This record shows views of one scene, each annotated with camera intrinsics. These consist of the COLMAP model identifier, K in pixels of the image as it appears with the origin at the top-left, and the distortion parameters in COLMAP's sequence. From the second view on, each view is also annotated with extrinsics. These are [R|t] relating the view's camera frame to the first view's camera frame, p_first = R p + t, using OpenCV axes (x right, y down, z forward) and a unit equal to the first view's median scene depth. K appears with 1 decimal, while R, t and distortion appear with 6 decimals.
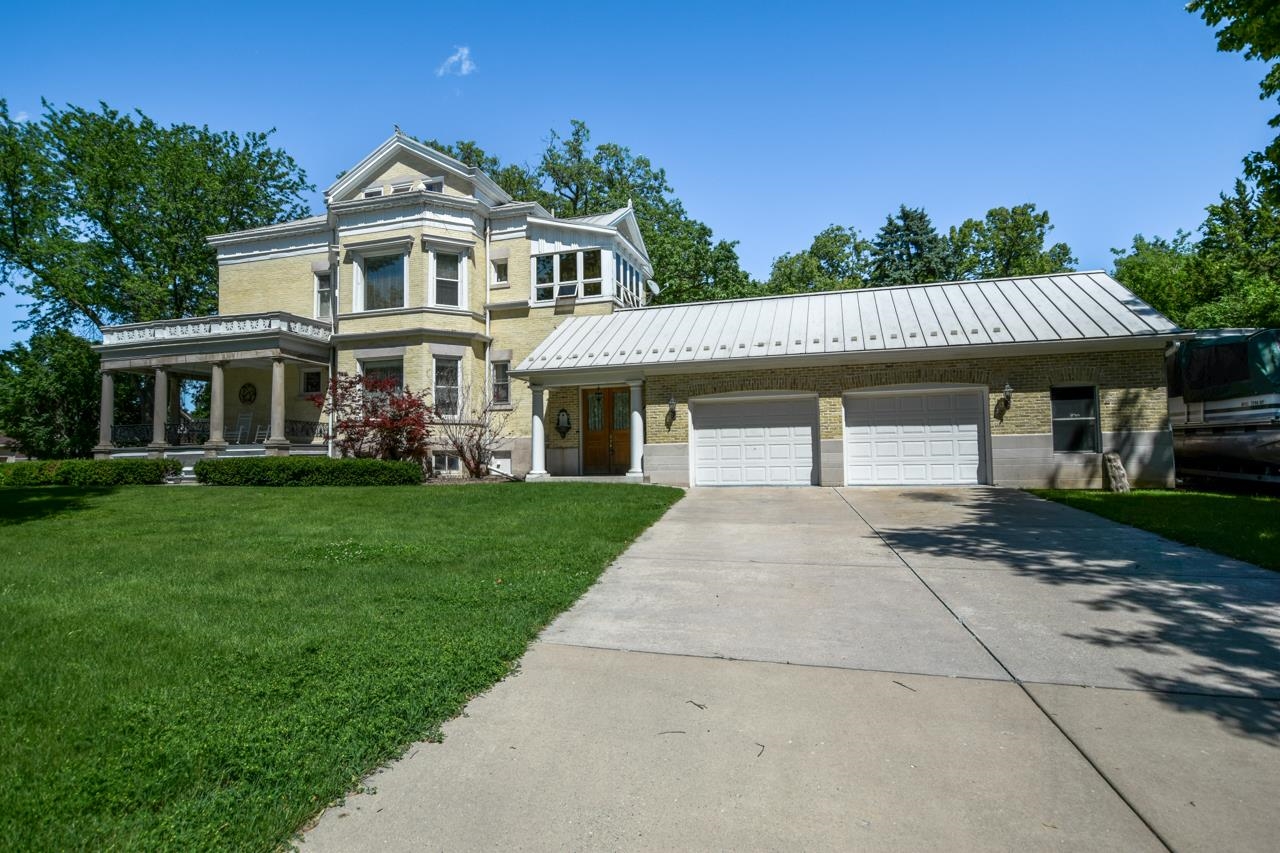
lens RADIAL K [[681.2, 0, 640.0], [0, 681.2, 426.5], [0, 0, 1]] dist [-0.012736, 0.000260]
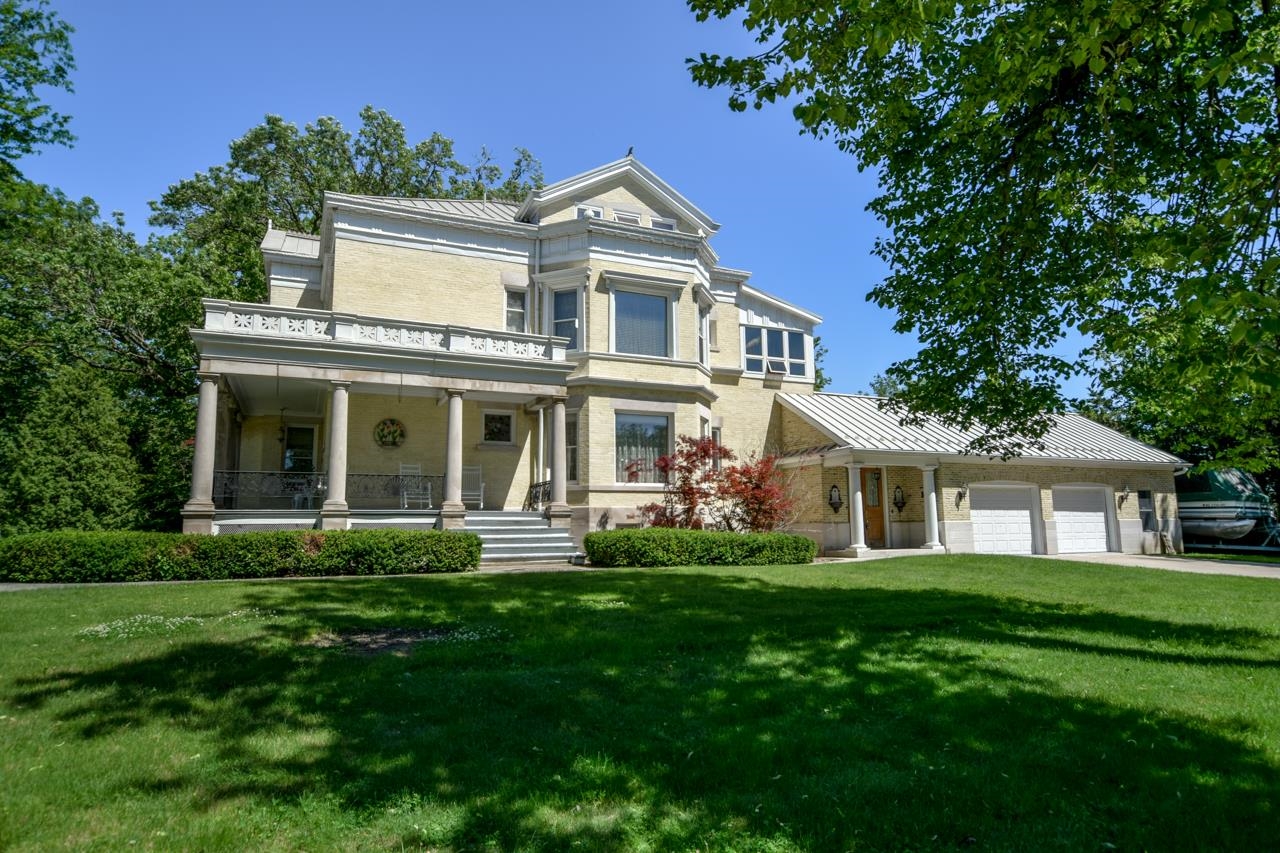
lens RADIAL K [[753.9, 0, 640.0], [0, 753.9, 426.5], [0, 0, 1]] dist [-0.021327, -0.000239]
pose [[0.748937, 0.097295, 0.655459, -0.982274], [-0.037023, 0.993761, -0.105210, 0.015710], [-0.661606, 0.054529, 0.747866, 0.296045]]
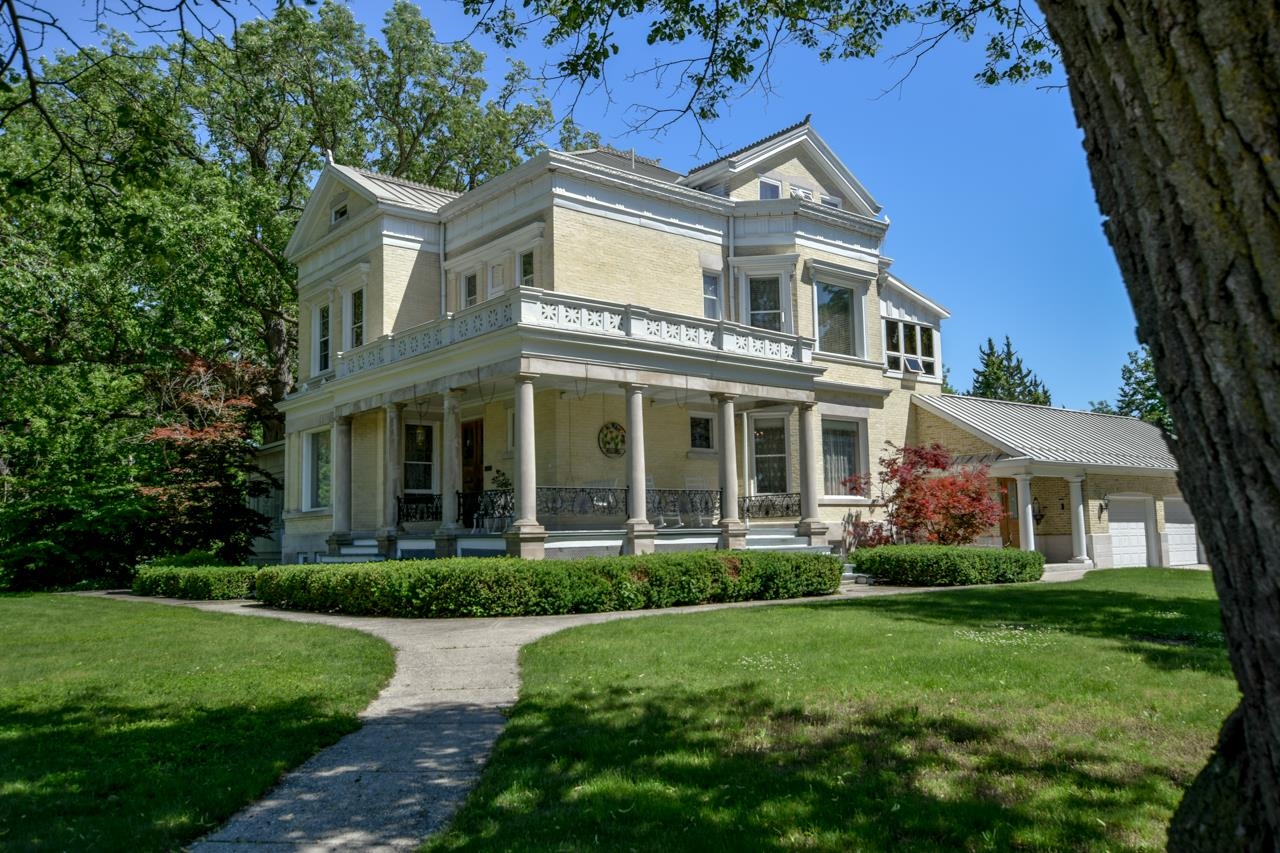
lens RADIAL K [[1026.2, 0, 638.0], [0, 1026.2, 430.1], [0, 0, 1]] dist [-0.003469, 0.001439]
pose [[0.547504, 0.091122, 0.831827, -1.447651], [-0.033205, 0.995636, -0.087211, 0.021819], [-0.836144, 0.020128, 0.548141, 0.547557]]
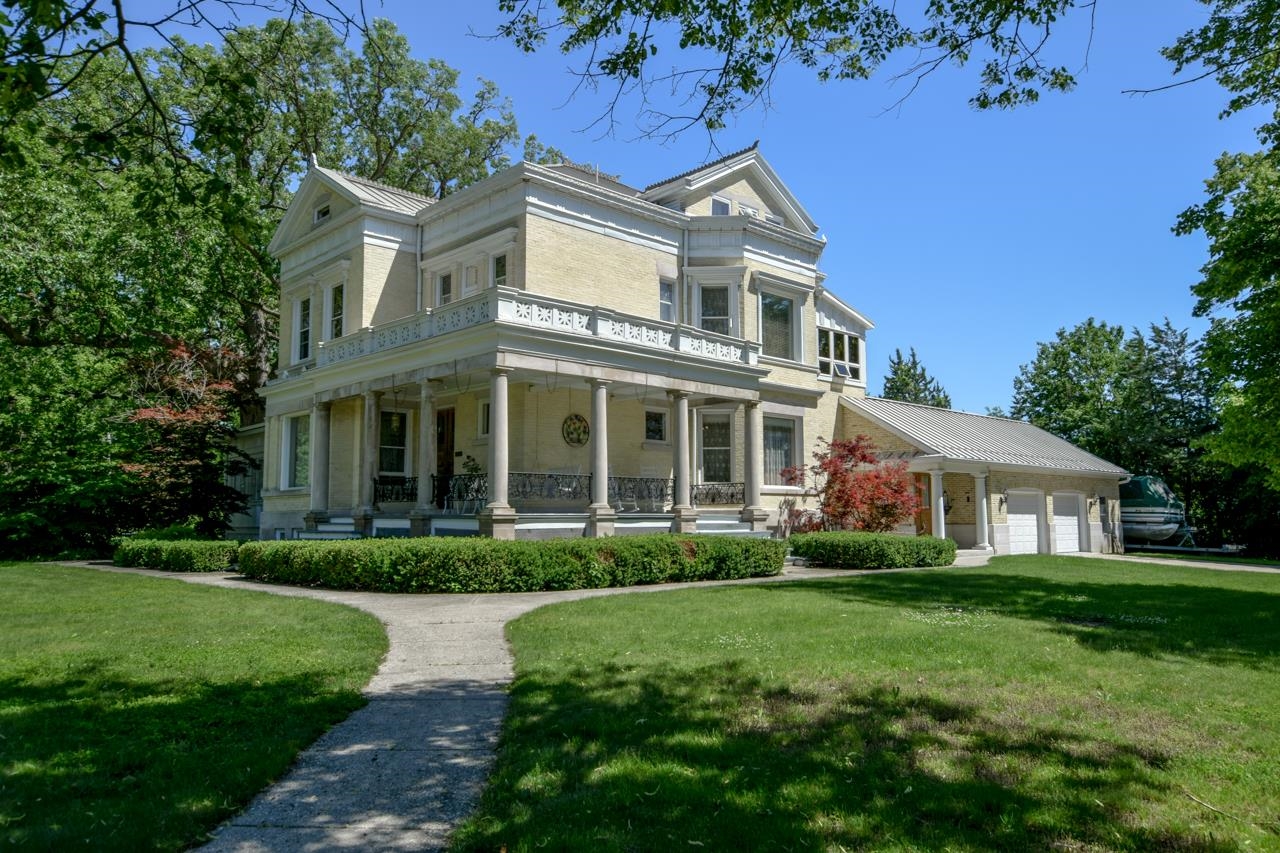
lens RADIAL K [[921.7, 0, 643.9], [0, 921.7, 427.9], [0, 0, 1]] dist [-0.009466, 0.000850]
pose [[0.485485, 0.099313, 0.868586, -1.442922], [-0.052057, 0.995048, -0.084677, 0.021279], [-0.872694, -0.004106, 0.488251, 0.575416]]
